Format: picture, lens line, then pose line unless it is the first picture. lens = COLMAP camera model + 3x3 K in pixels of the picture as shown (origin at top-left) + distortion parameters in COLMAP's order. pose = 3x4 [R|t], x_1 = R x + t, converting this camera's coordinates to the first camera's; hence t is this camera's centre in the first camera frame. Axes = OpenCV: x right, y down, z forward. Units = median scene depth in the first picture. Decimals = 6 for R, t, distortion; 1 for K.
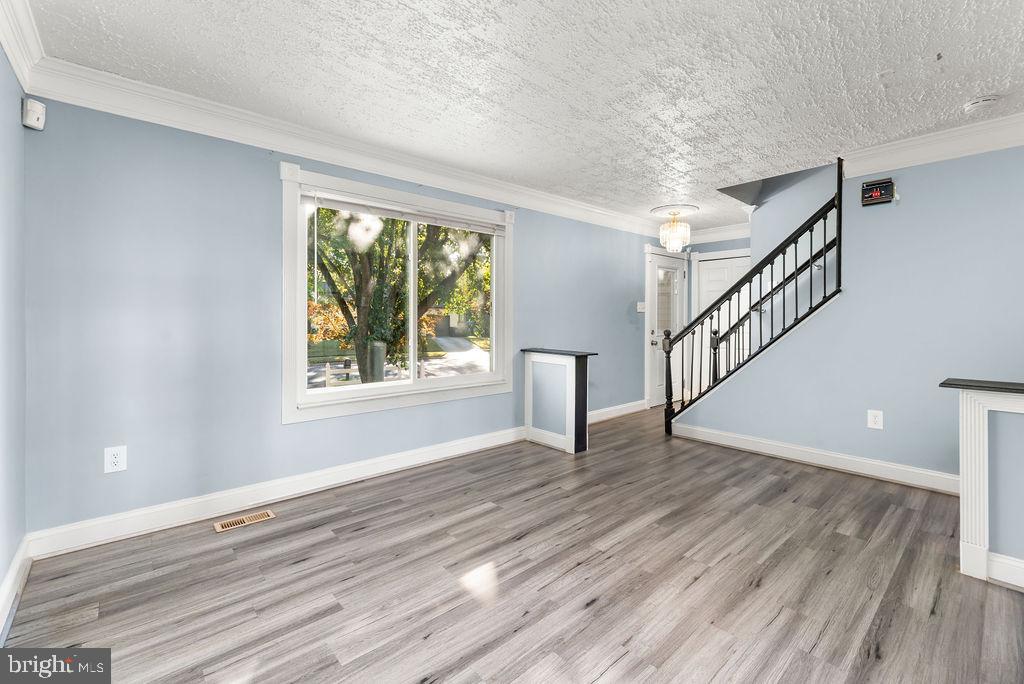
lens RADIAL K [[435.5, 0, 516.9], [0, 435.5, 322.2], [0, 0, 1]] dist [0.012617, -0.000116]
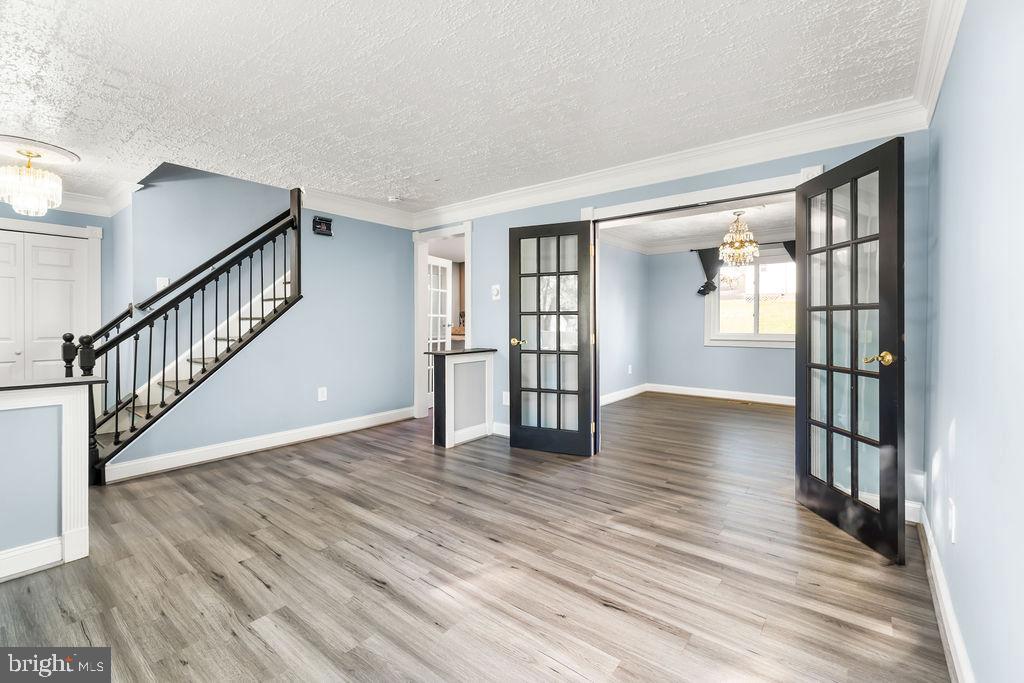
lens RADIAL K [[435.5, 0, 516.9], [0, 435.5, 321.7], [0, 0, 1]] dist [0.012617, -0.000116]
pose [[-0.156276, -0.000914, 0.987713, -0.779085], [0.003406, 0.999993, 0.001464, -0.001870], [-0.987708, 0.003593, -0.156271, 0.797955]]
